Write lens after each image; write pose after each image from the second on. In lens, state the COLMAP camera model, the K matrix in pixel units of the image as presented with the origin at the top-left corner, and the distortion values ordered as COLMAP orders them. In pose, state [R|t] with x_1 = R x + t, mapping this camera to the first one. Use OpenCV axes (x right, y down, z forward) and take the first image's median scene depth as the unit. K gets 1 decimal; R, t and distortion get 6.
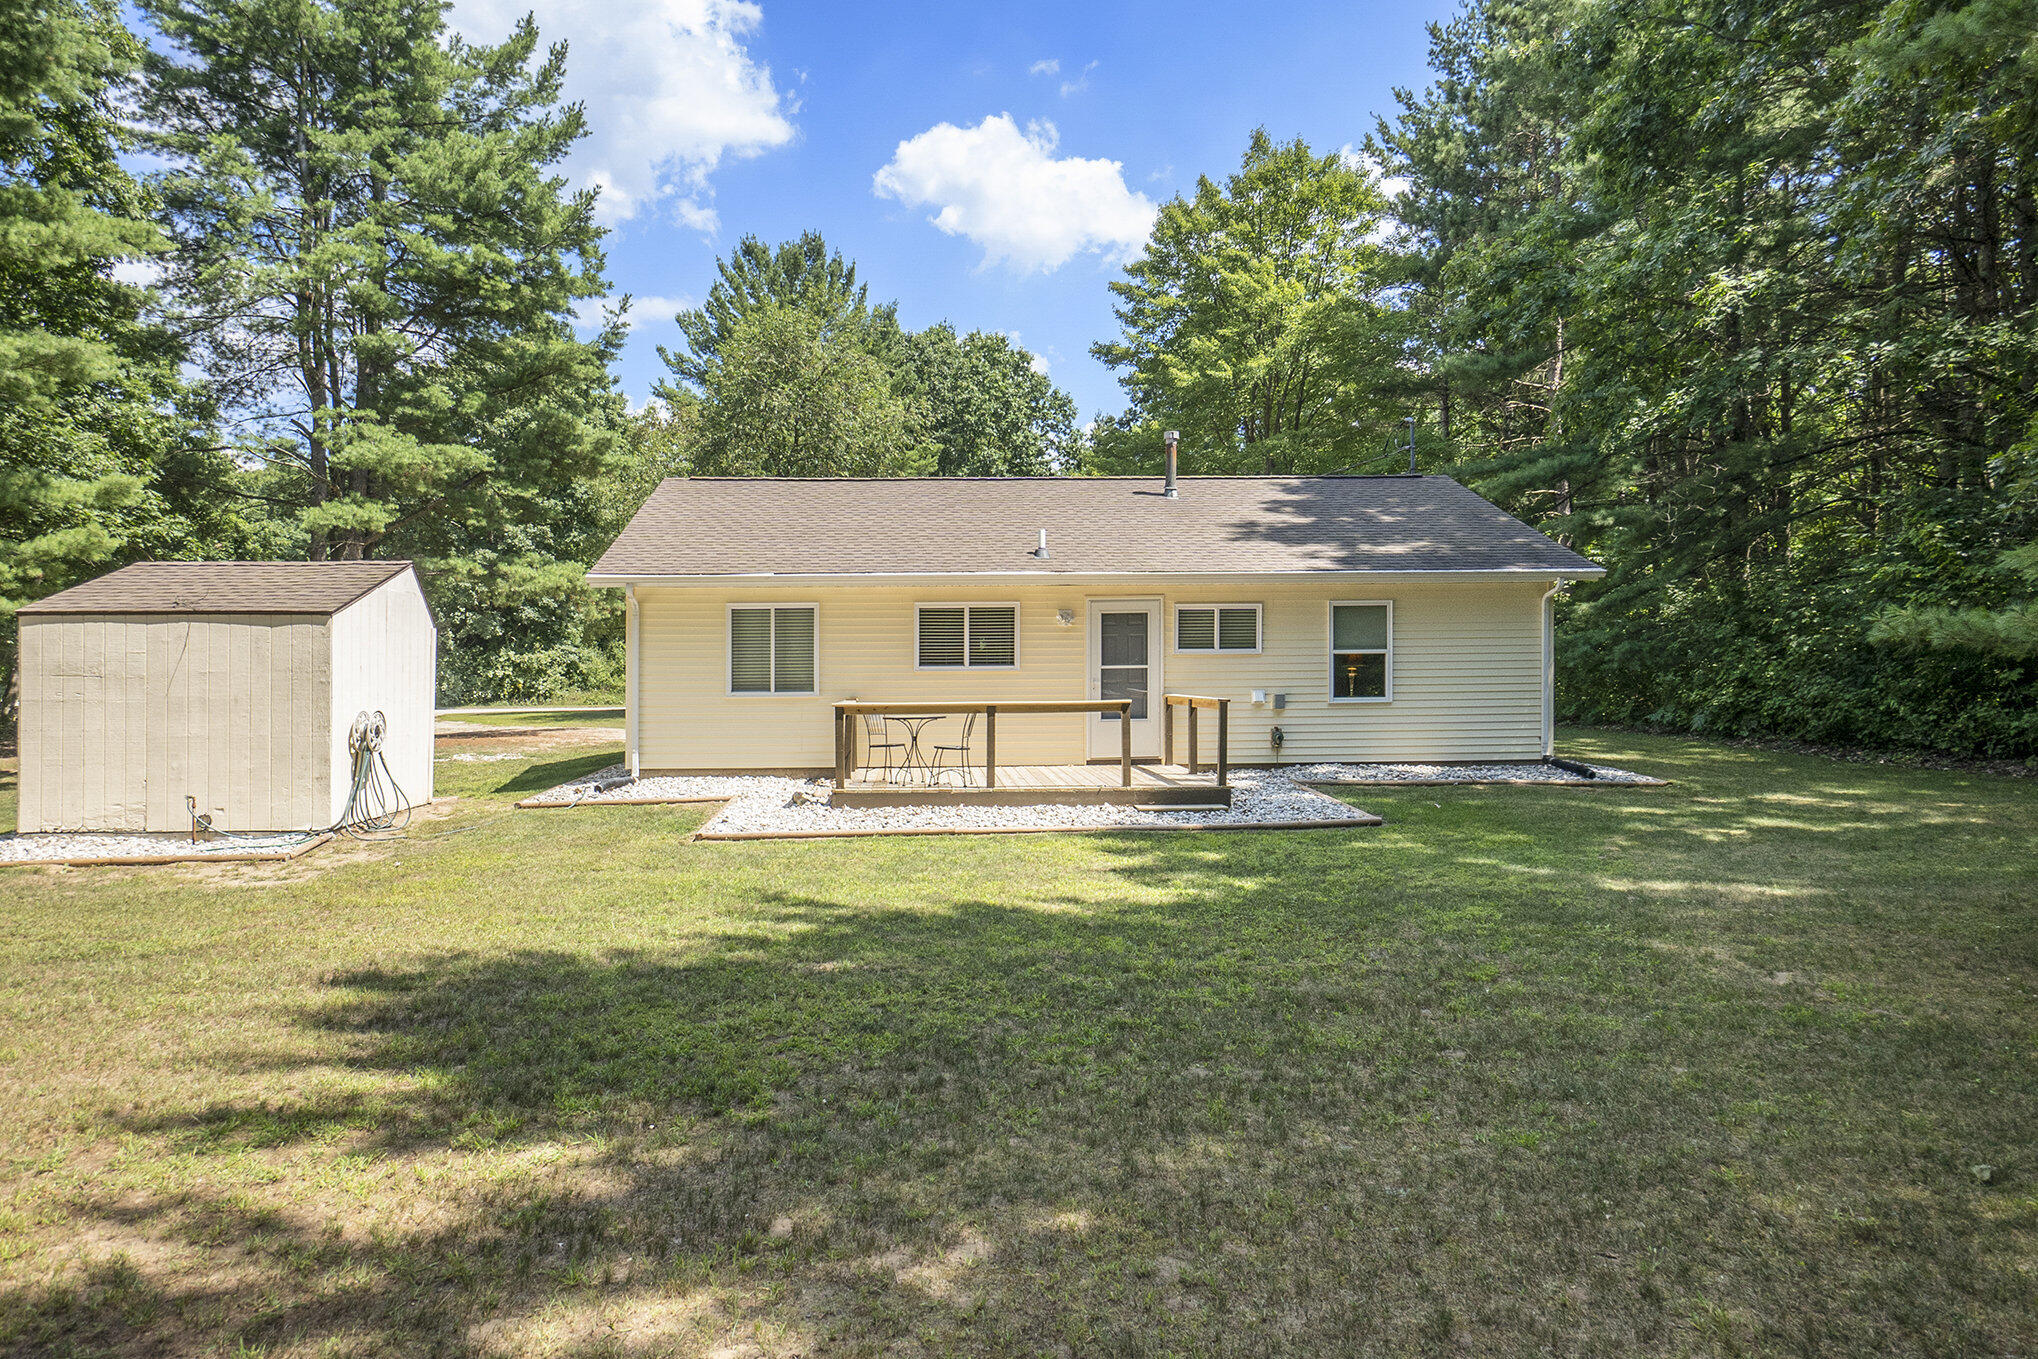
lens RADIAL K [[1277.8, 0, 1019.0], [0, 1277.8, 679.5], [0, 0, 1]] dist [-0.004663, -0.001125]
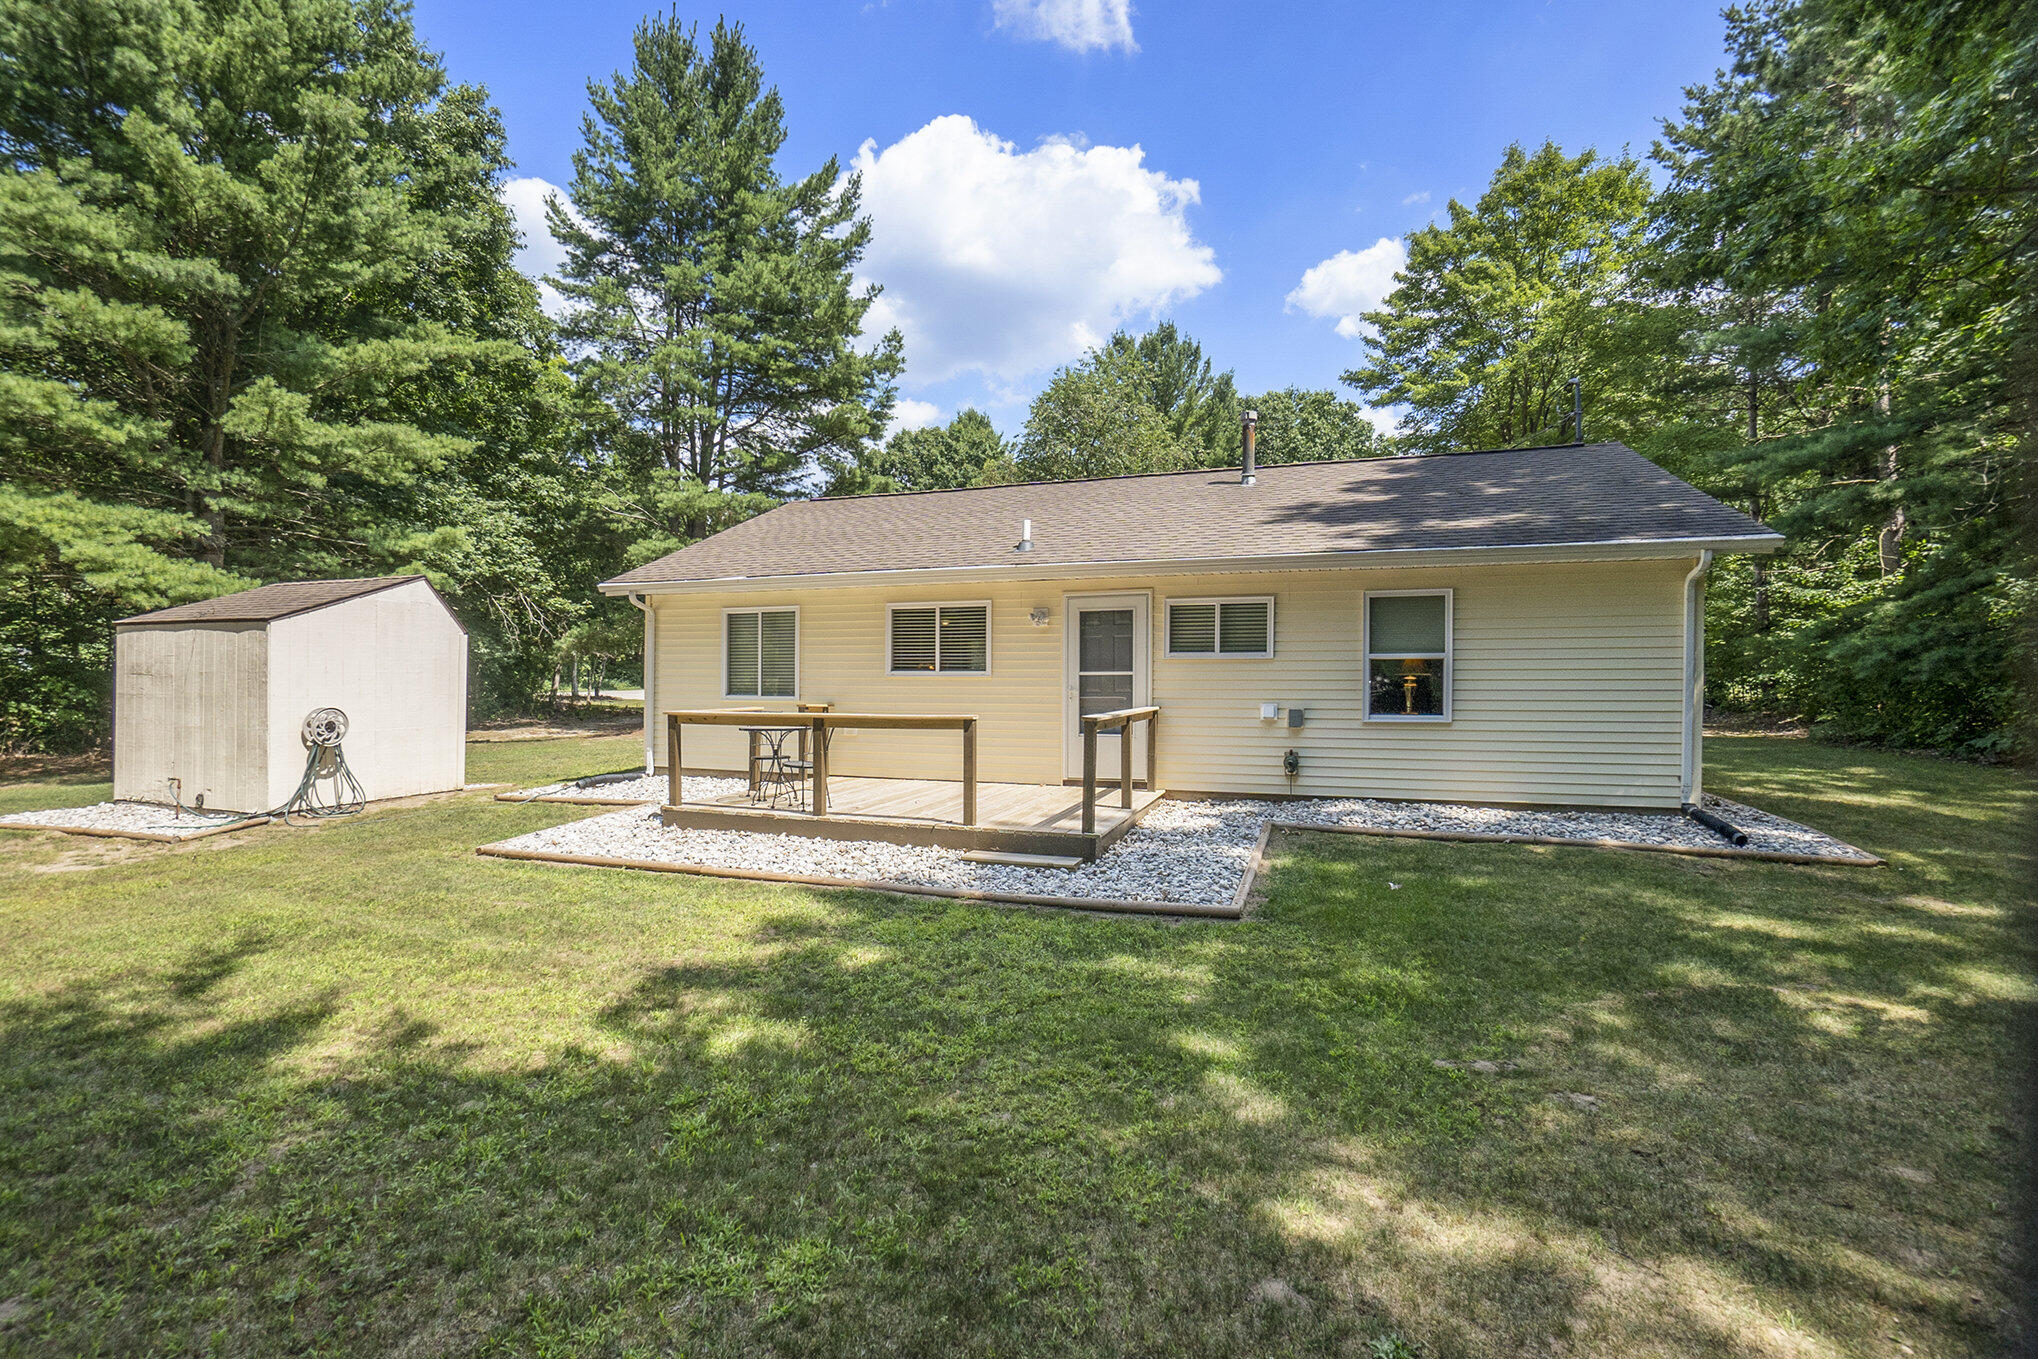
lens RADIAL K [[955.4, 0, 1019.0], [0, 955.4, 679.5], [0, 0, 1]] dist [-0.065429, 0.031109]
pose [[0.918747, 0.009599, -0.394731, 0.279019], [-0.010587, 0.999944, -0.000325, -0.004974], [0.394706, 0.004478, 0.918797, 0.384940]]
